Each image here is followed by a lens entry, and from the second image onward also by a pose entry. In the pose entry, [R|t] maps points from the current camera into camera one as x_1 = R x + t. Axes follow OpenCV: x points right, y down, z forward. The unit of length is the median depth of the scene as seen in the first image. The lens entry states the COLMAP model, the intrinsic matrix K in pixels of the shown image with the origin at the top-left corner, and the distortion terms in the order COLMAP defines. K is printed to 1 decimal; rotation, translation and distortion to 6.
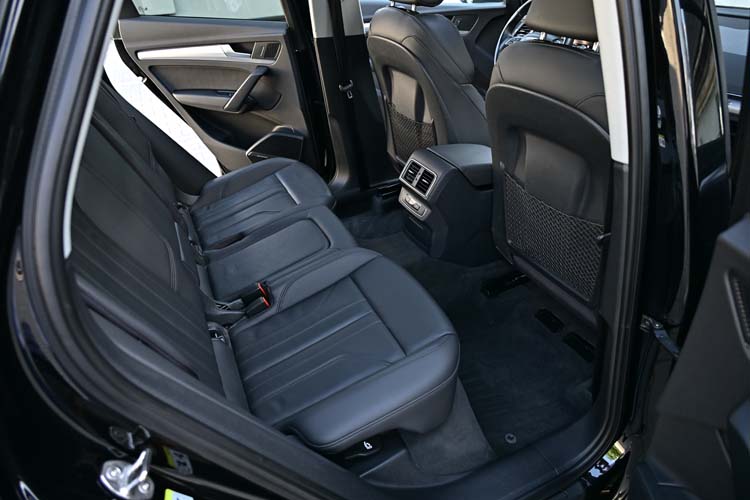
lens RADIAL K [[480.8, 0, 382.1], [0, 480.8, 253.9], [0, 0, 1]] dist [-0.009722, 0.002483]
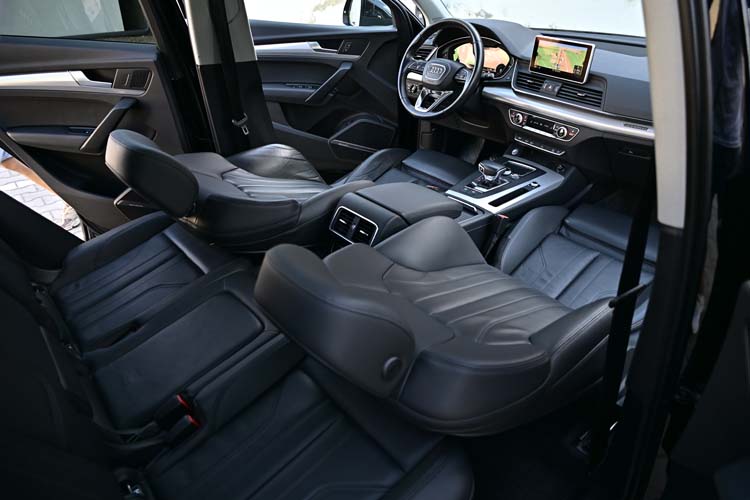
lens RADIAL K [[480.8, 0, 377.3], [0, 480.8, 255.0], [0, 0, 1]] dist [-0.009722, 0.002483]
pose [[0.961695, -0.102070, 0.254409, -0.092192], [0.108964, 0.993959, -0.013113, -0.082139], [-0.251534, 0.040332, 0.967008, 0.140868]]
